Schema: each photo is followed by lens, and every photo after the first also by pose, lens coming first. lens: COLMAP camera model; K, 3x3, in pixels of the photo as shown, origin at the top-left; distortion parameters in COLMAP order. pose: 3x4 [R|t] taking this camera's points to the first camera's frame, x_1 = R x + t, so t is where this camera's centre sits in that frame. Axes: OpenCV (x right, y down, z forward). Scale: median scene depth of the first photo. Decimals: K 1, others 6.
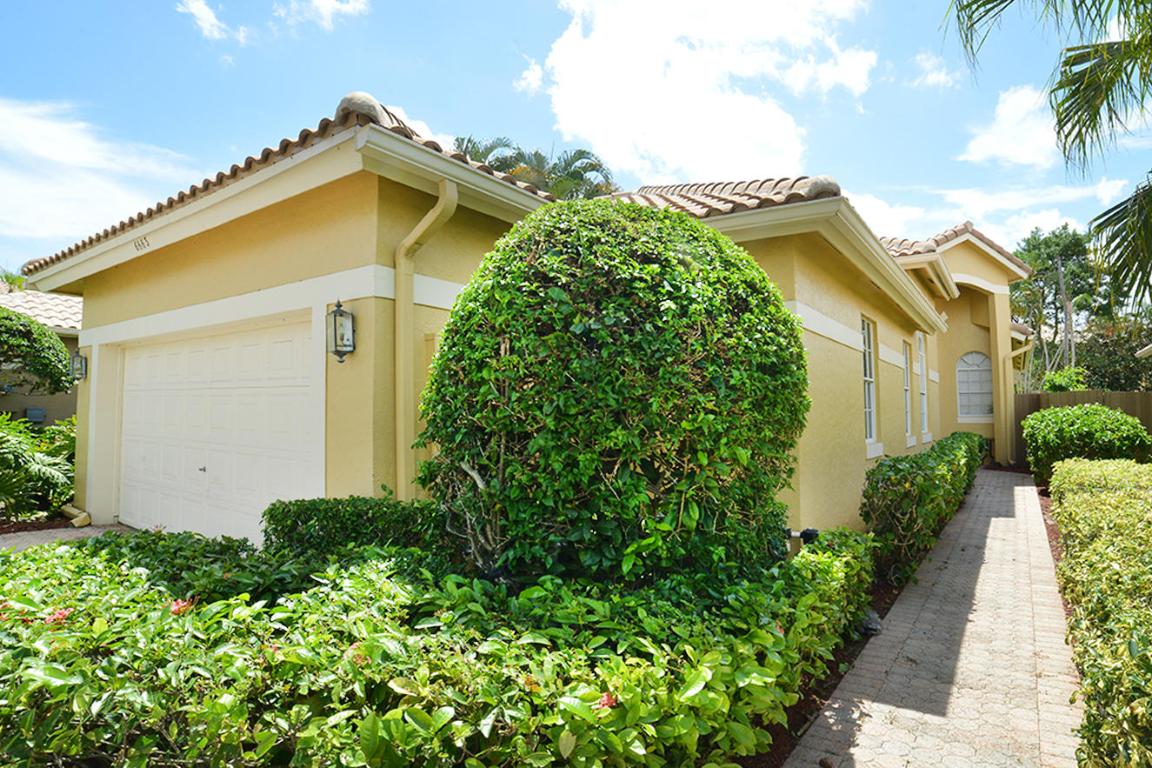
lens RADIAL K [[598.0, 0, 583.9], [0, 598.0, 386.7], [0, 0, 1]] dist [-0.043337, 0.004585]
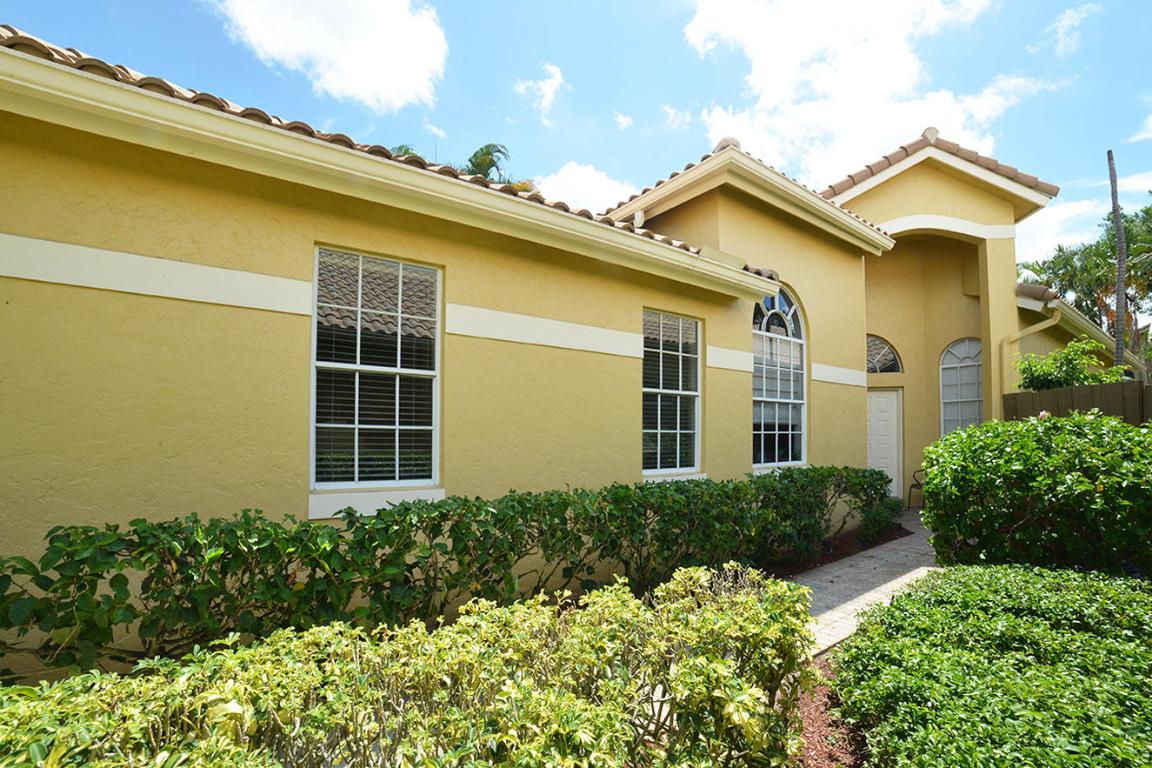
lens RADIAL K [[506.4, 0, 612.2], [0, 506.4, 424.8], [0, 0, 1]] dist [-0.002008, -0.000342]
pose [[0.965023, -0.024562, -0.261011, 0.784902], [0.028384, 0.999538, 0.010880, 0.034044], [0.260623, -0.017908, 0.965274, 0.650996]]
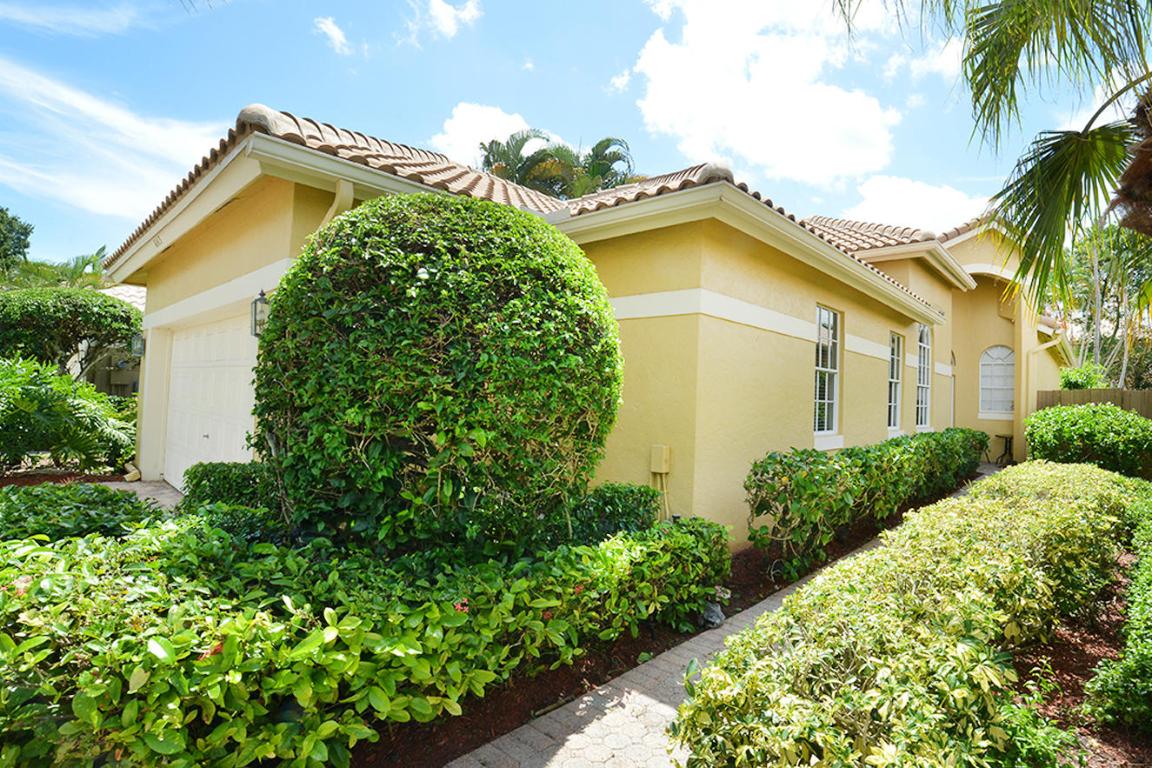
lens RADIAL K [[568.1, 0, 573.0], [0, 568.1, 386.1], [0, 0, 1]] dist [-0.047967, -0.000735]
pose [[0.989201, 0.024864, -0.144442, 0.198665], [-0.021709, 0.999491, 0.023380, 0.000433], [0.144950, -0.019992, 0.989237, 0.018319]]
